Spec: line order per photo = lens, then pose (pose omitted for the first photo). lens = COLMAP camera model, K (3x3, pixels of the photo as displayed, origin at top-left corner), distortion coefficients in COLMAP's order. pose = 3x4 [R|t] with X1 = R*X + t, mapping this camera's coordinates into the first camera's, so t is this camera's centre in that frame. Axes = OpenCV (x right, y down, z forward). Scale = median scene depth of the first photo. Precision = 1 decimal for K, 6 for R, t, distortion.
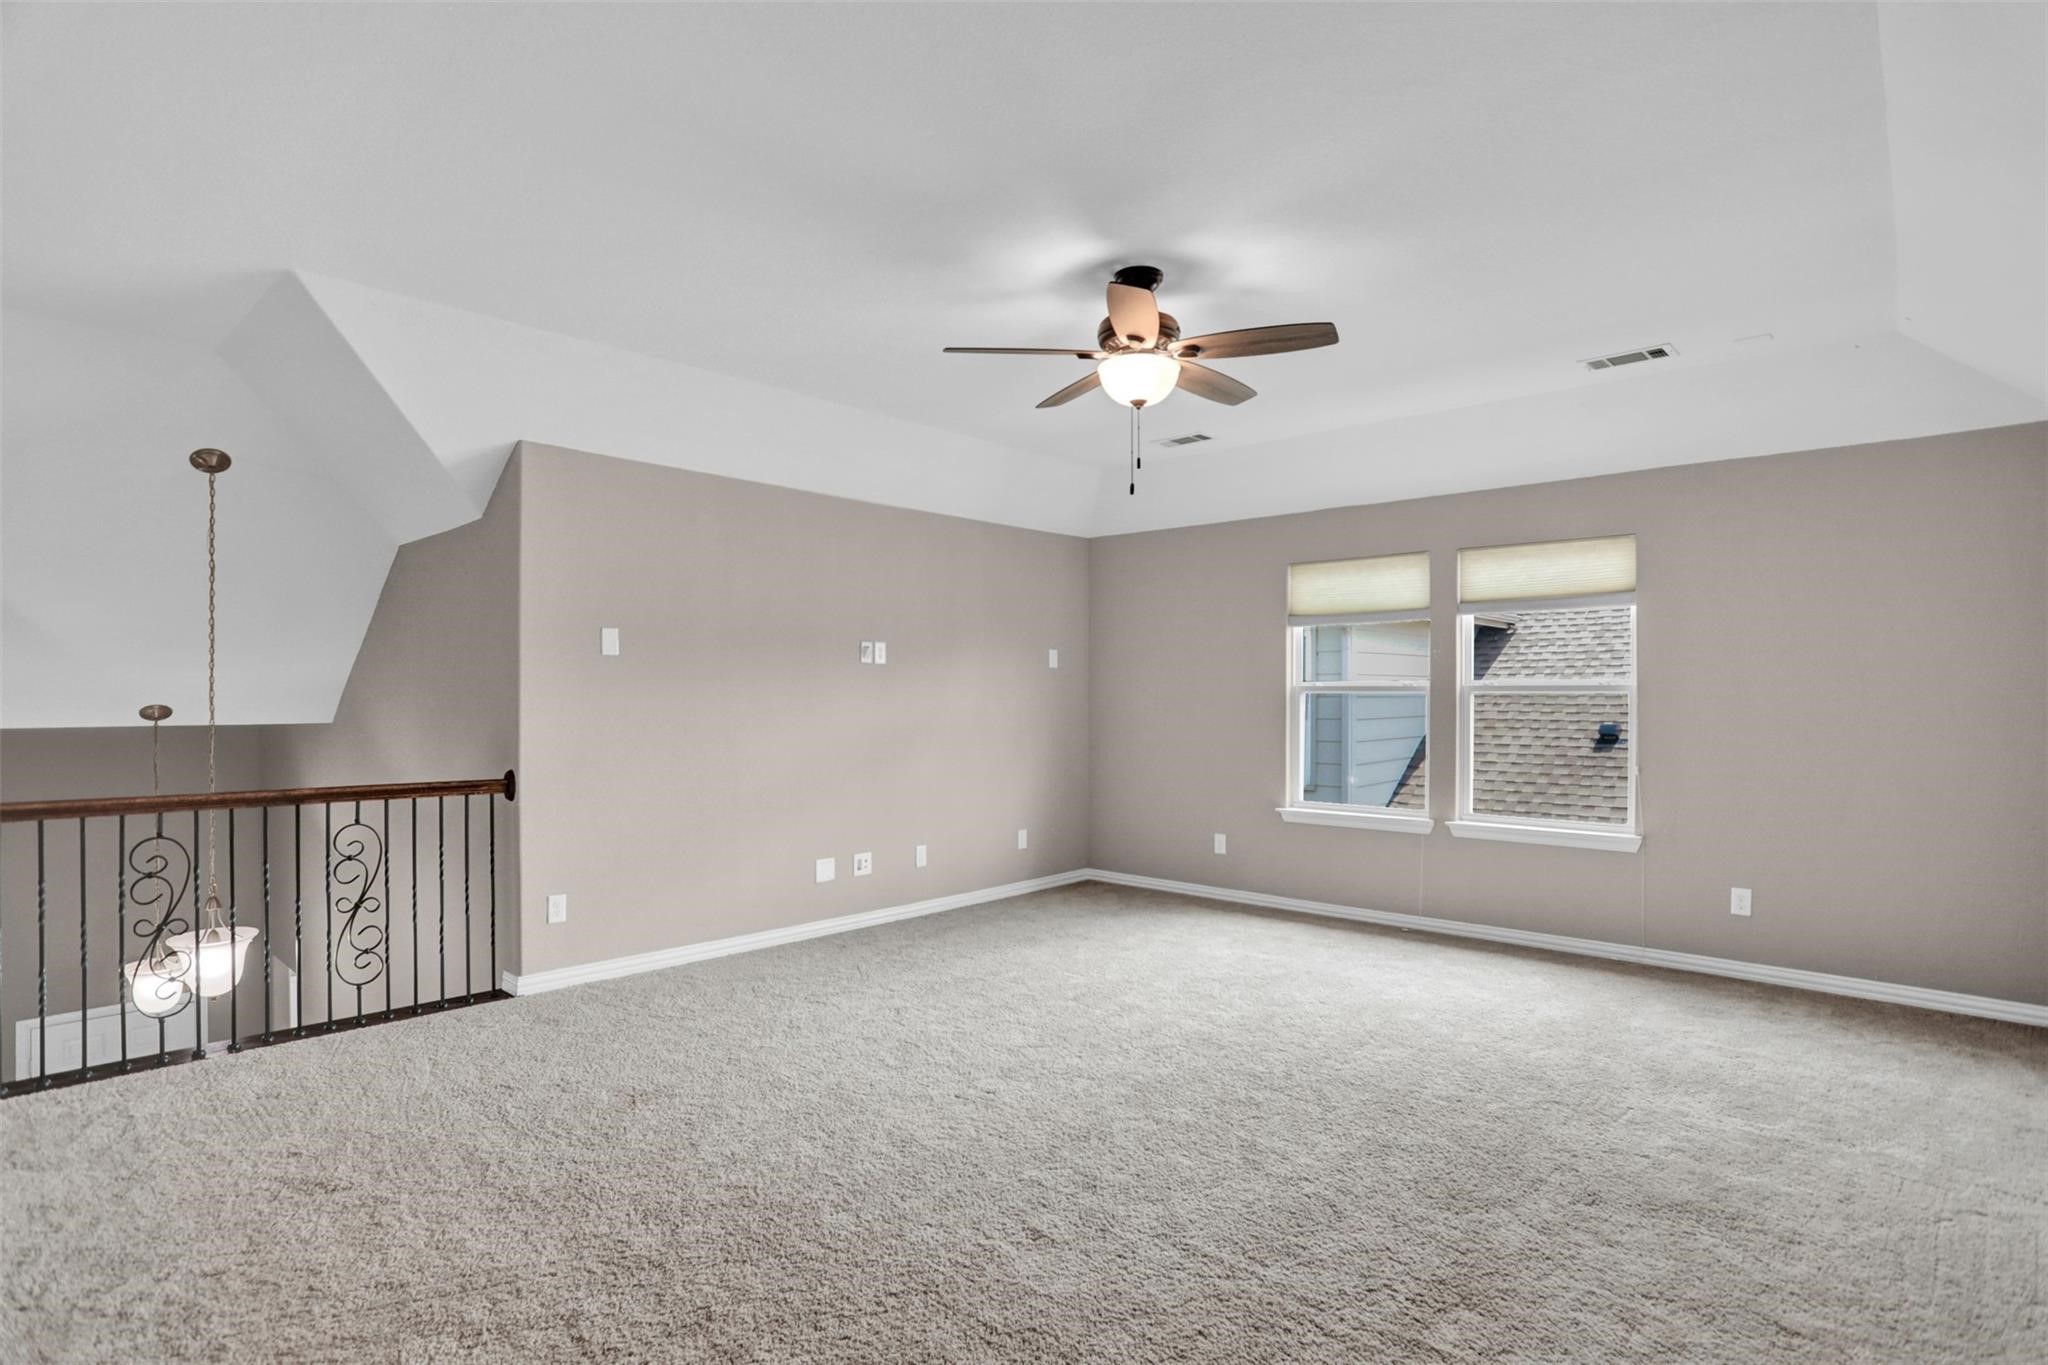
lens RADIAL K [[1031.5, 0, 1031.7], [0, 1031.5, 700.0], [0, 0, 1]] dist [-0.073941, 0.029266]
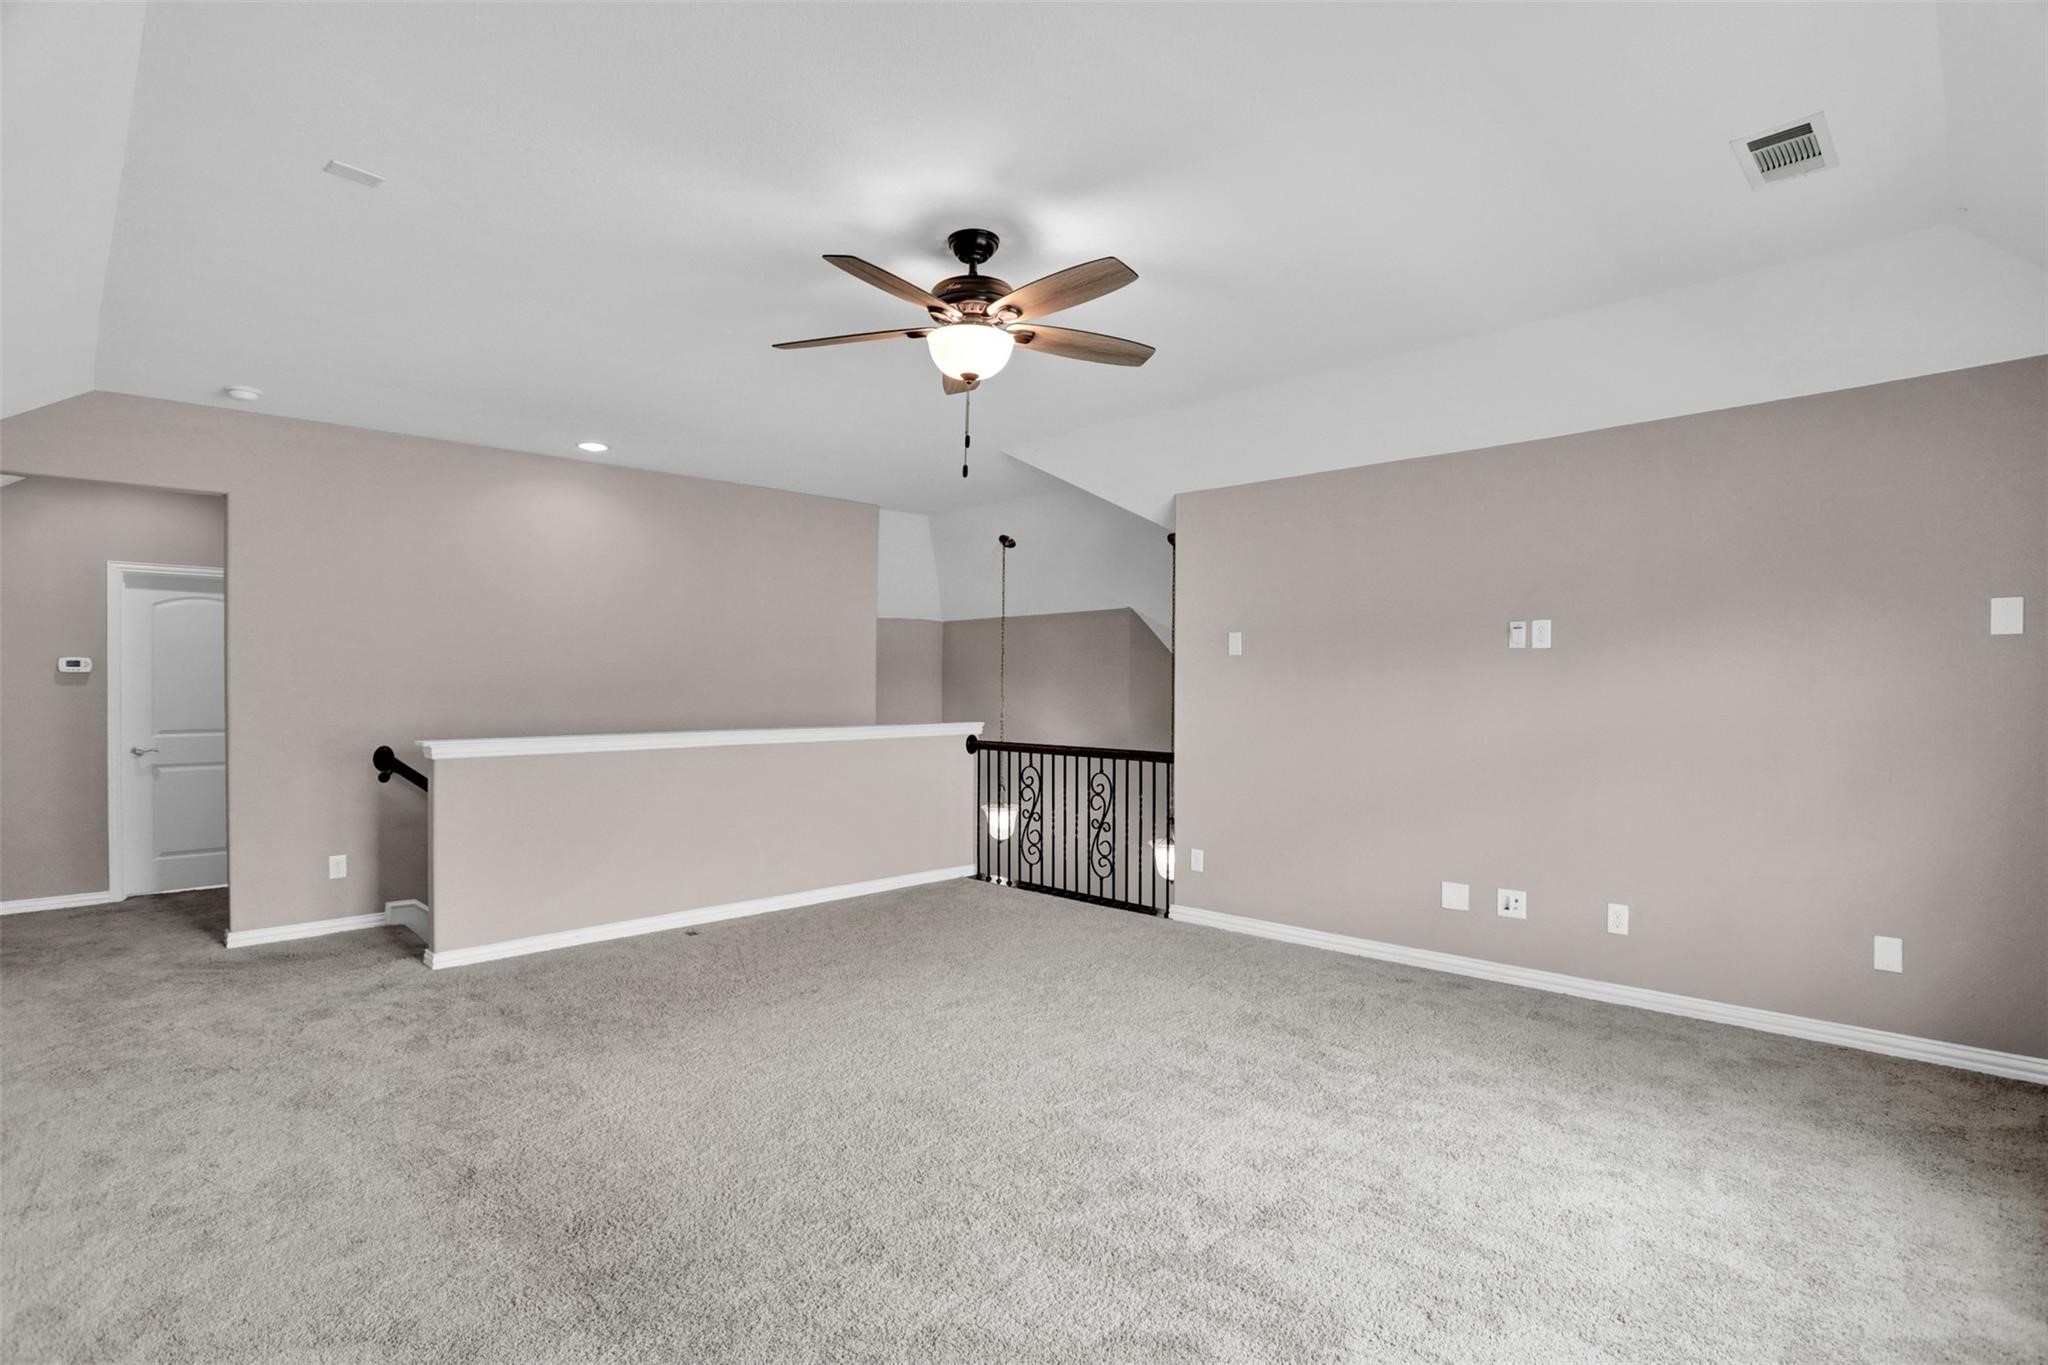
lens RADIAL K [[1031.5, 0, 1031.7], [0, 1031.5, 700.0], [0, 0, 1]] dist [-0.073941, 0.029266]
pose [[-0.059205, 0.010164, -0.998194, 0.837274], [-0.003926, 0.999938, 0.010415, -0.004242], [0.998238, 0.004535, -0.059162, 0.901492]]
